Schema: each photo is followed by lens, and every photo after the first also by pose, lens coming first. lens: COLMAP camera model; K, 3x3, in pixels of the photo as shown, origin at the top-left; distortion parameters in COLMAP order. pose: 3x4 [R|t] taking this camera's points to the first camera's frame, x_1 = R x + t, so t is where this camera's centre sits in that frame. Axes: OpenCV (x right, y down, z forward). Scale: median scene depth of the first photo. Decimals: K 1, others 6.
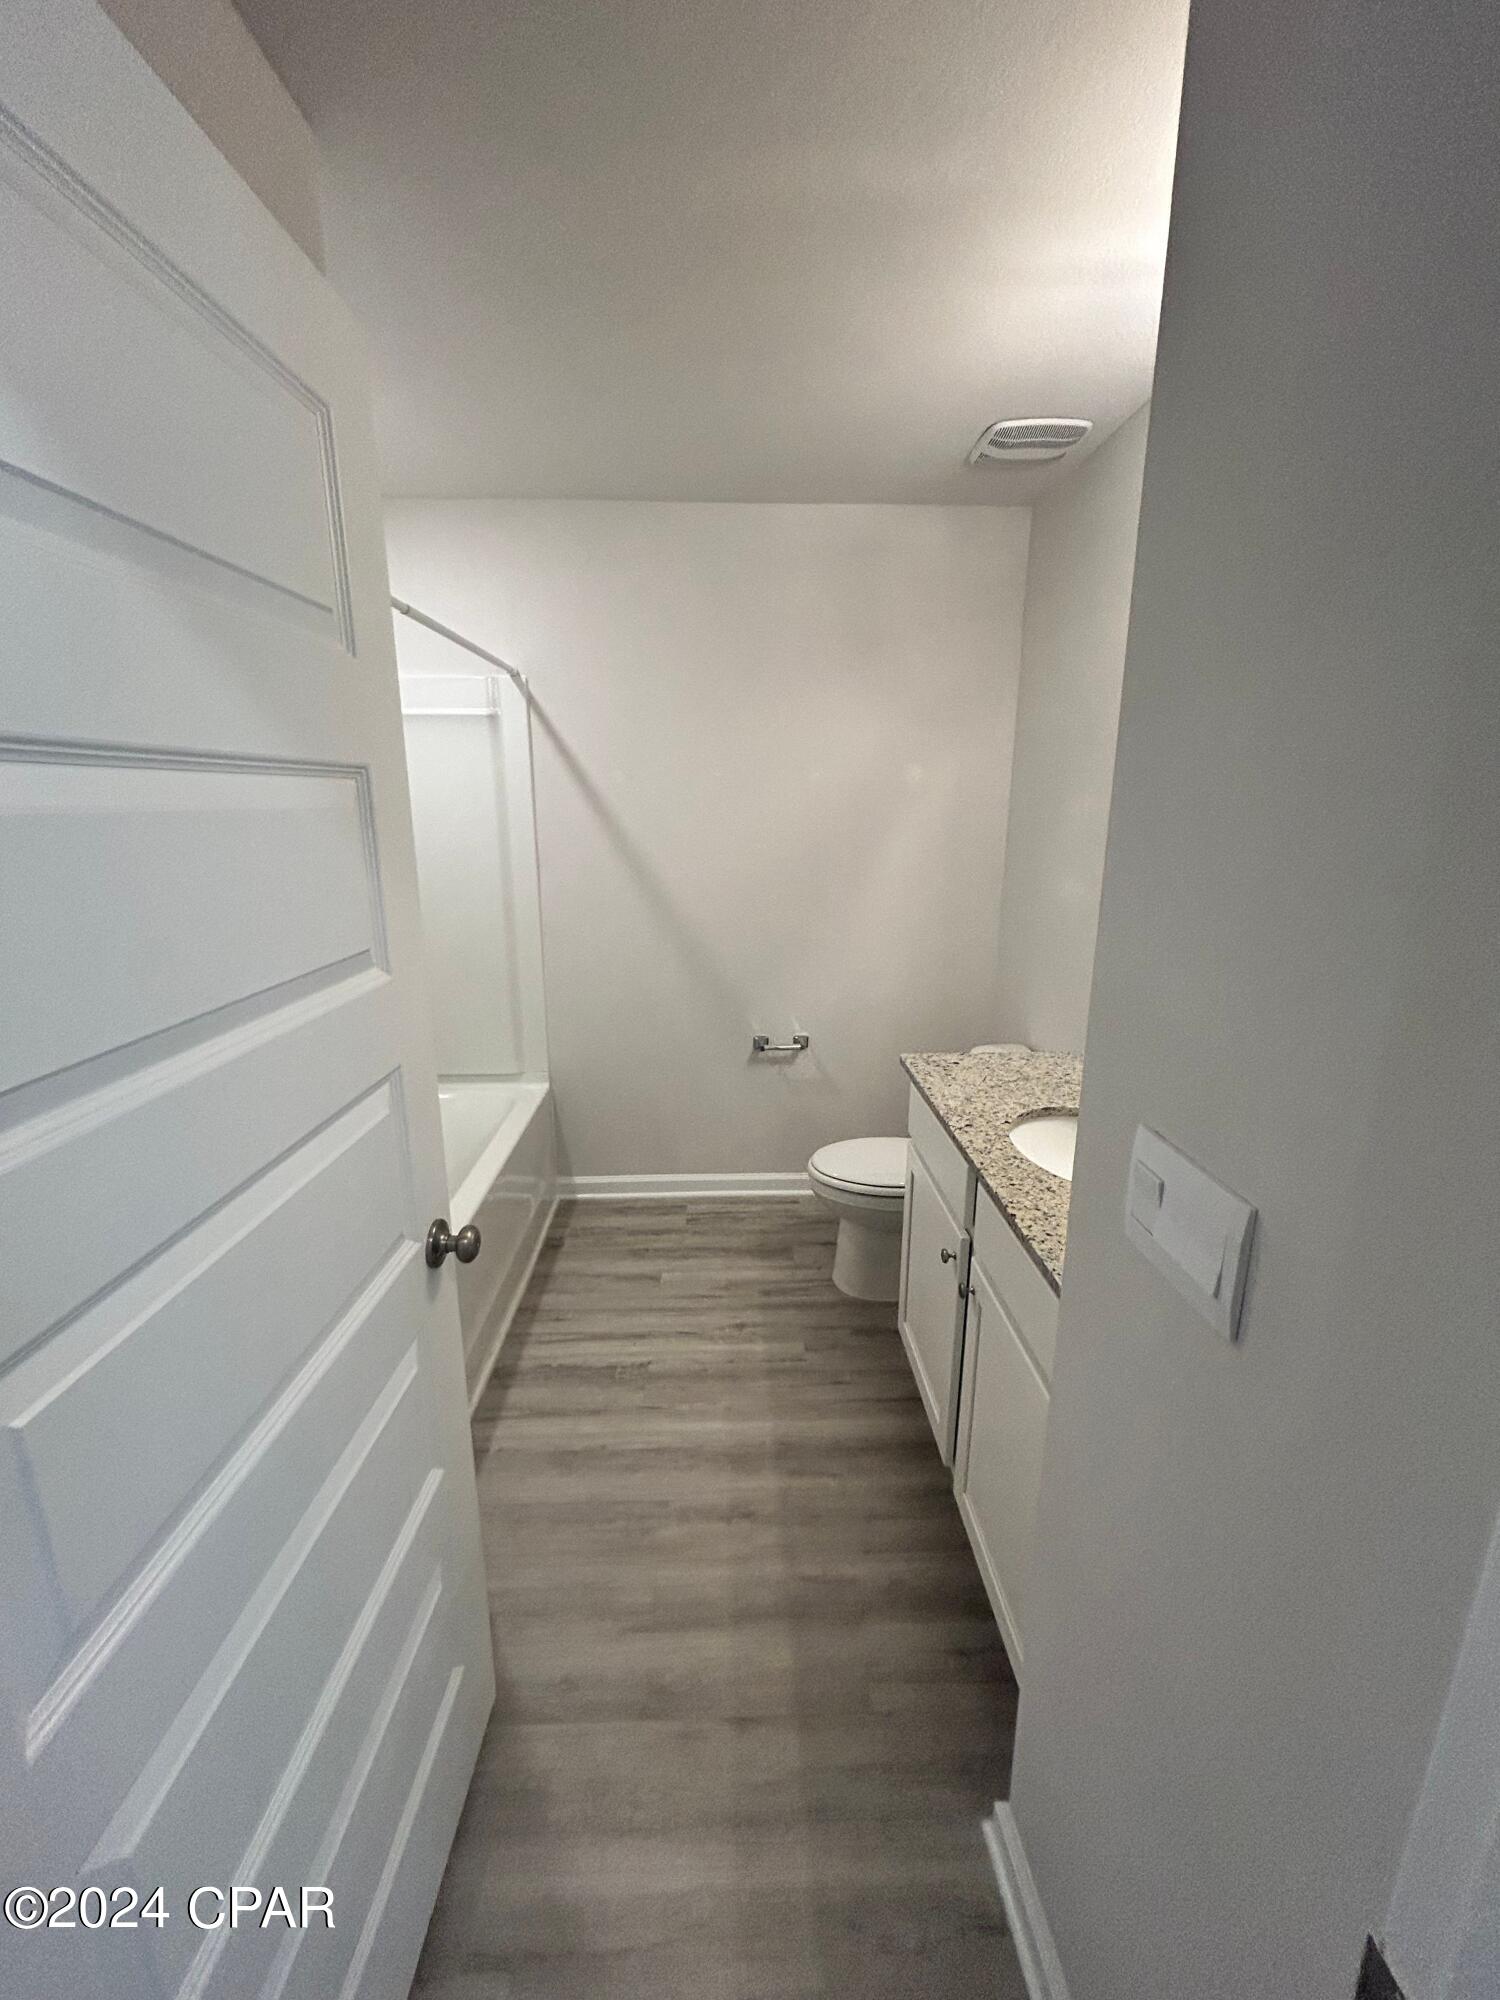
lens RADIAL K [[811.7, 0, 751.7], [0, 811.7, 998.3], [0, 0, 1]] dist [-0.000140, 0.000799]
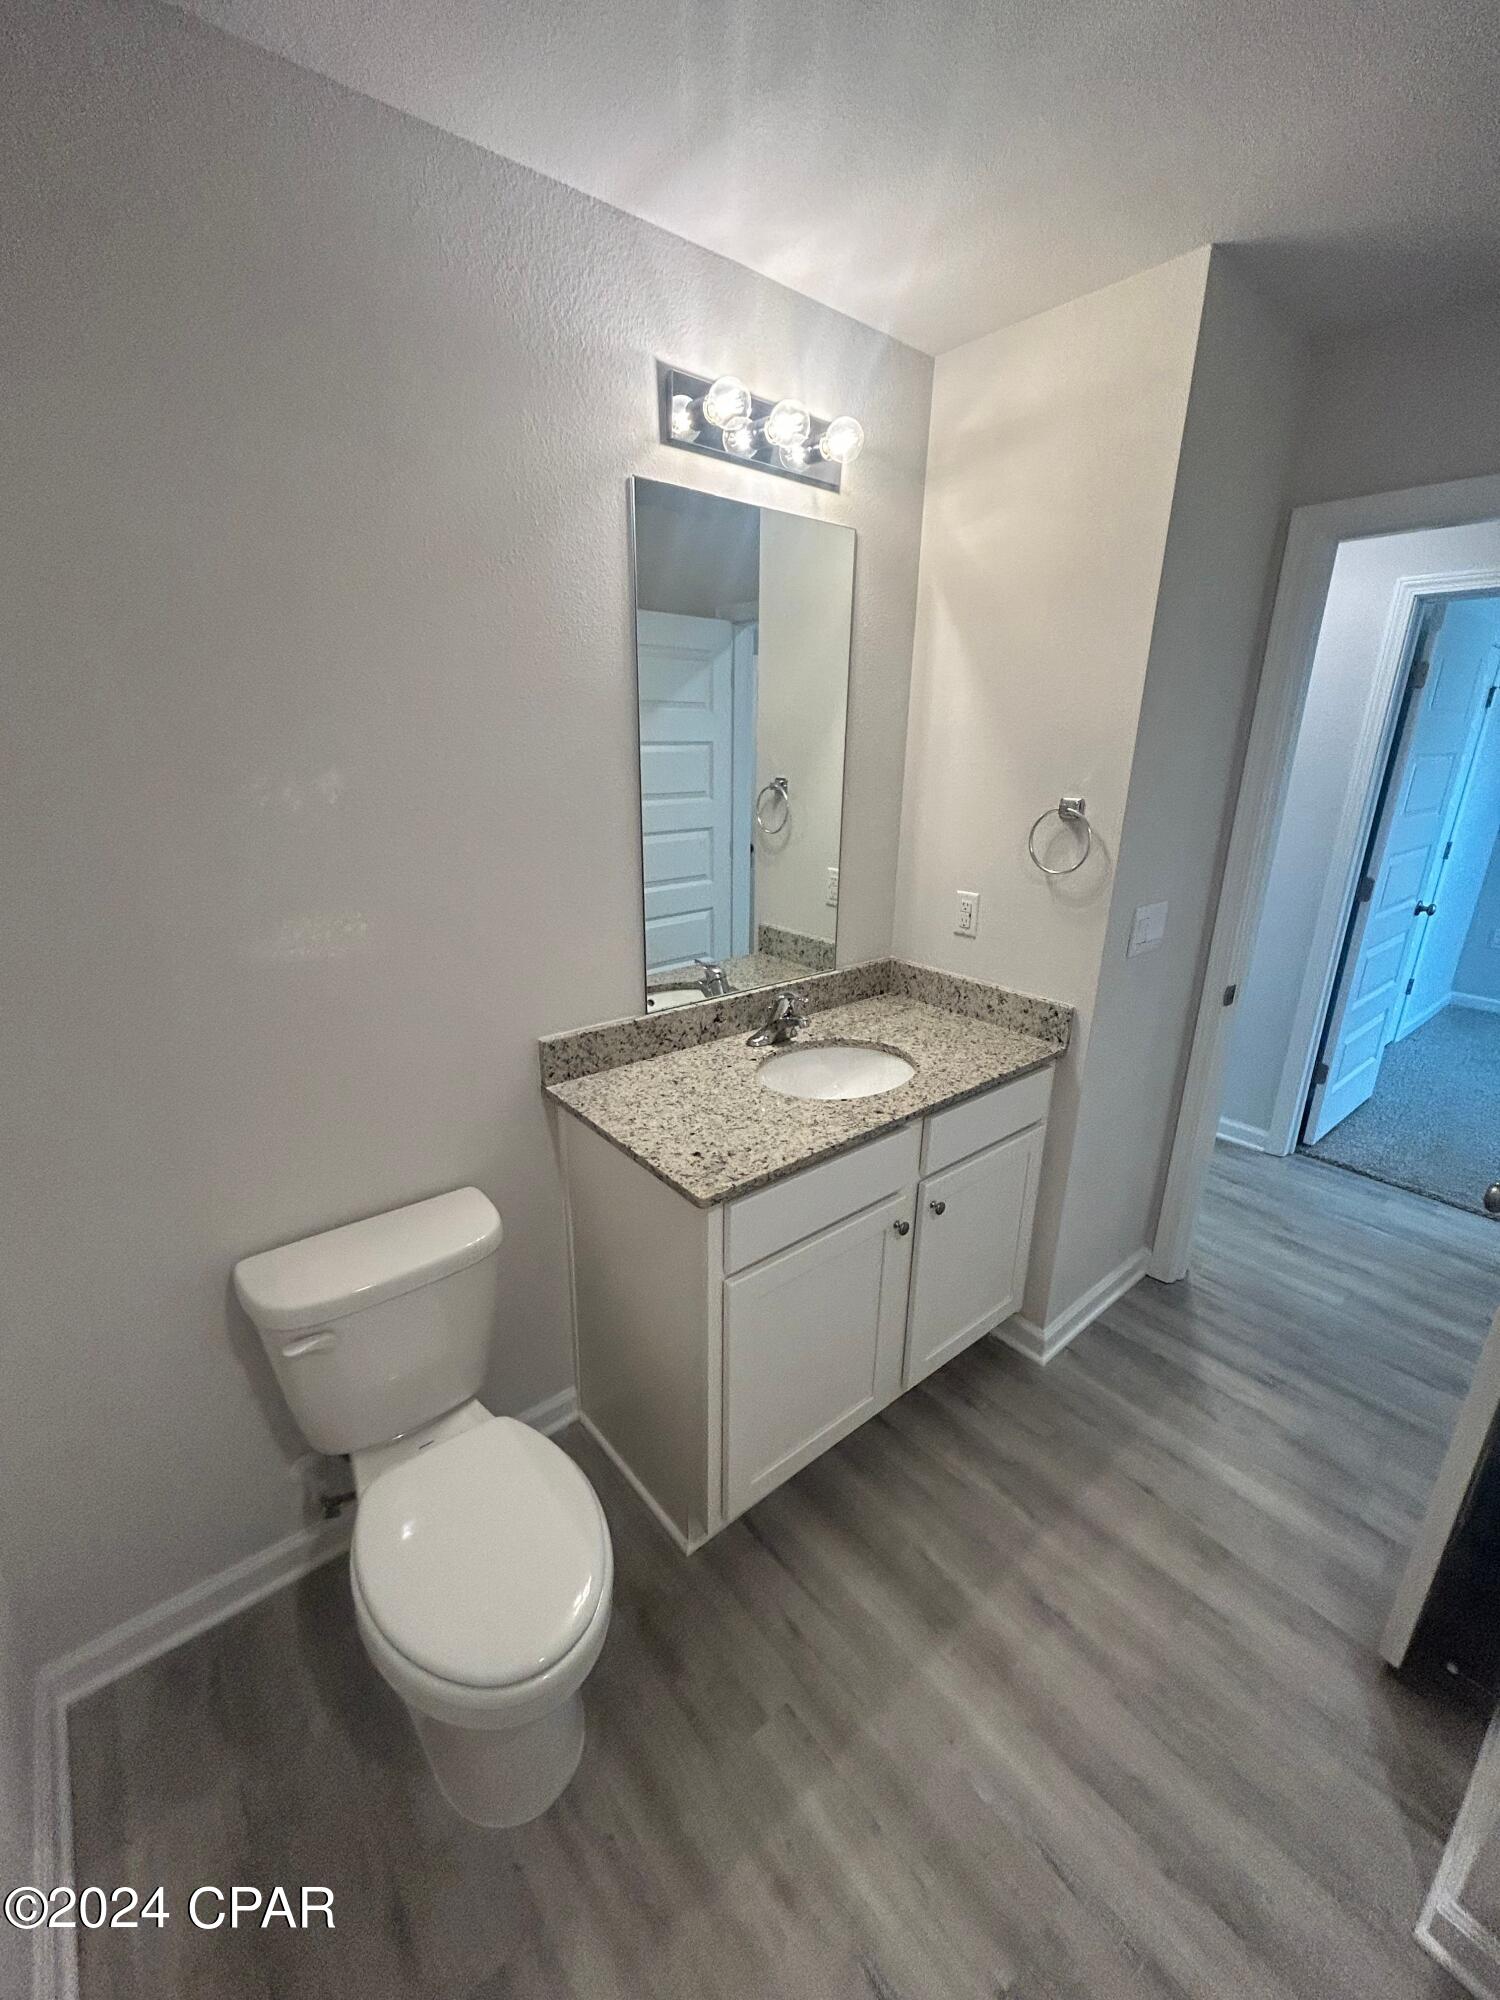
lens RADIAL K [[811.7, 0, 751.7], [0, 811.7, 998.3], [0, 0, 1]] dist [-0.000140, 0.000799]
pose [[-0.607667, -0.253182, 0.752754, -0.301928], [0.177470, 0.880568, 0.439435, -0.371049], [-0.774109, 0.400622, -0.490160, 1.351798]]
